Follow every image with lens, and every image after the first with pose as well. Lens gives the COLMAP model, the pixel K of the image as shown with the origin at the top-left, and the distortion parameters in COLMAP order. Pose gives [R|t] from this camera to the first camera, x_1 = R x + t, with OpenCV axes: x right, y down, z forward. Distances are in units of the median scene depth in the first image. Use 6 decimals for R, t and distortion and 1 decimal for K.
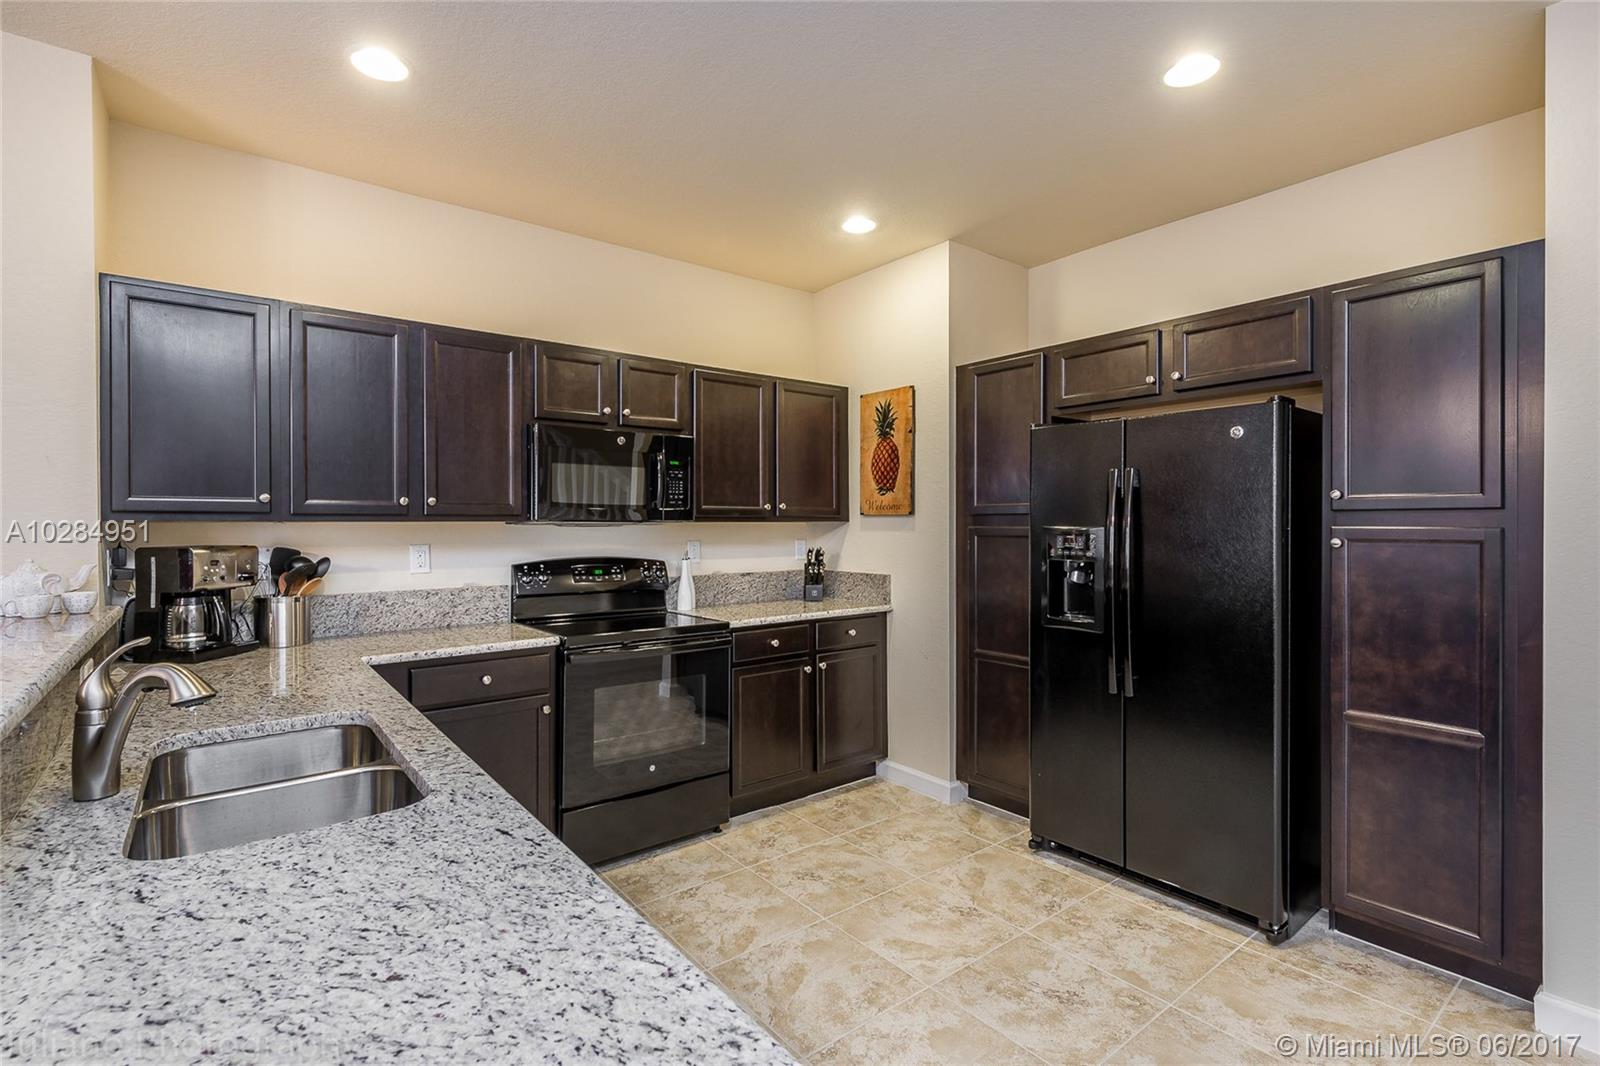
lens RADIAL K [[747.9, 0, 793.0], [0, 747.9, 529.1], [0, 0, 1]] dist [-0.001369, -0.010019]
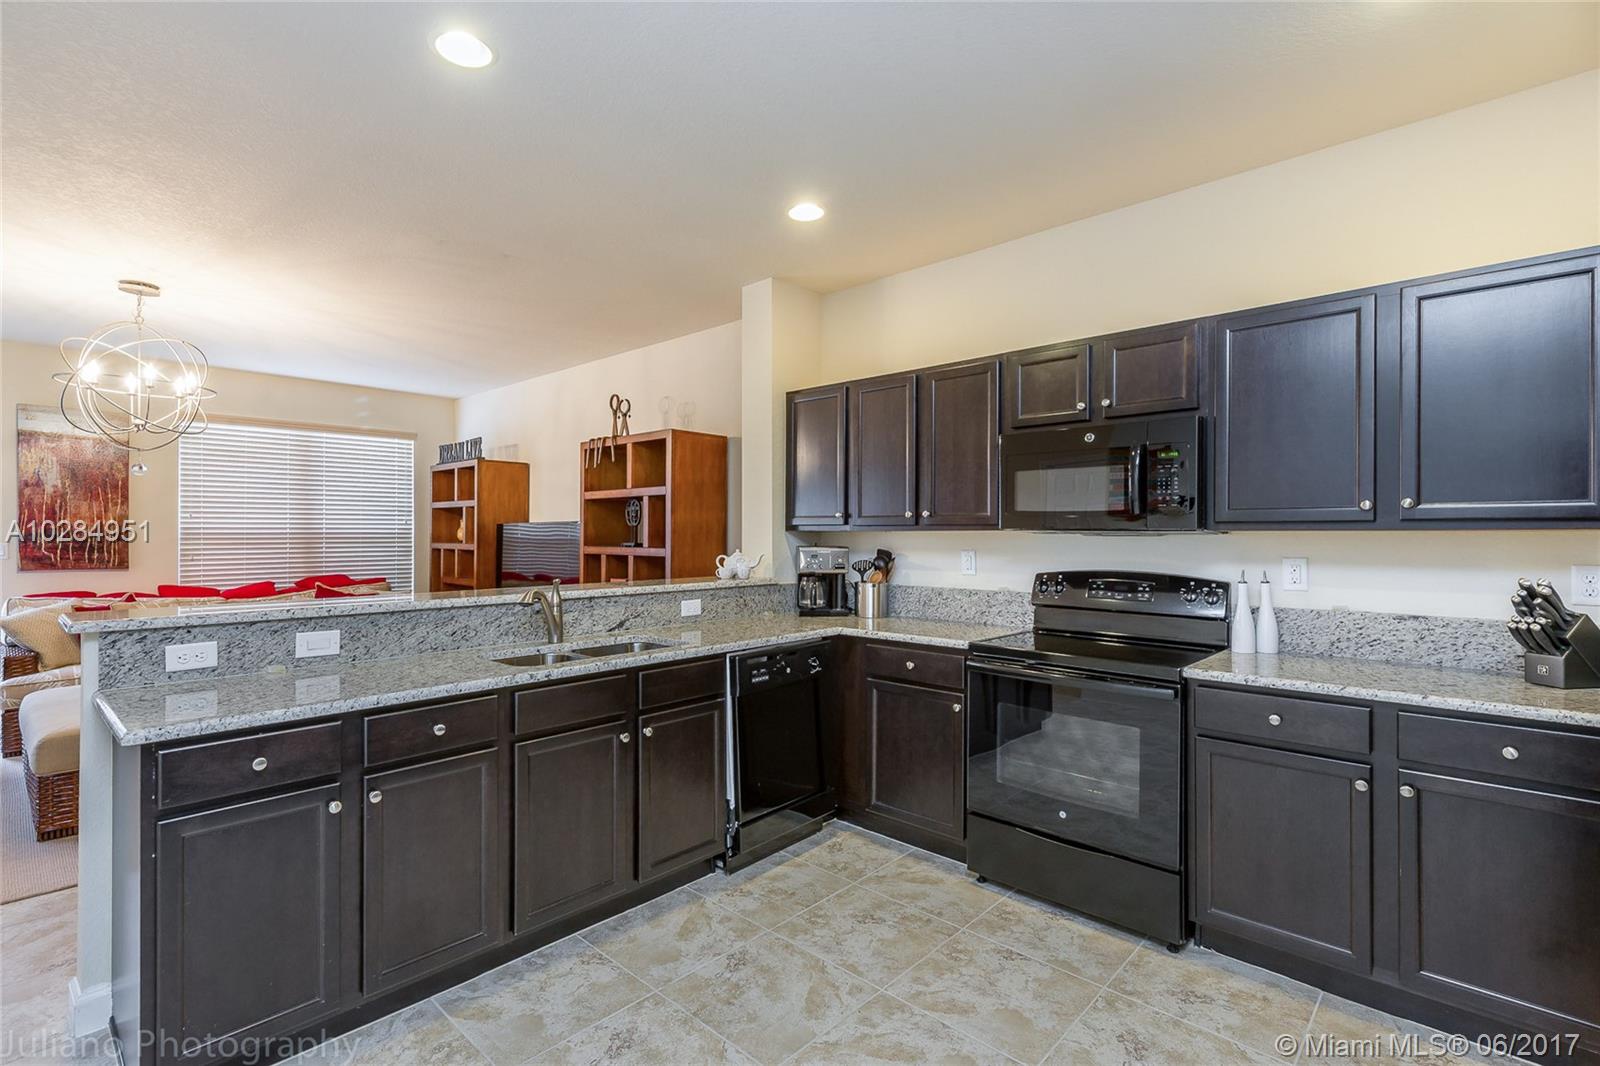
lens RADIAL K [[752.6, 0, 757.5], [0, 752.6, 528.8], [0, 0, 1]] dist [0.011261, -0.000264]
pose [[0.119950, -0.002921, -0.992776, 0.631052], [-0.008522, 0.999956, -0.003972, -0.005293], [0.992743, 0.008937, 0.119920, 0.531767]]
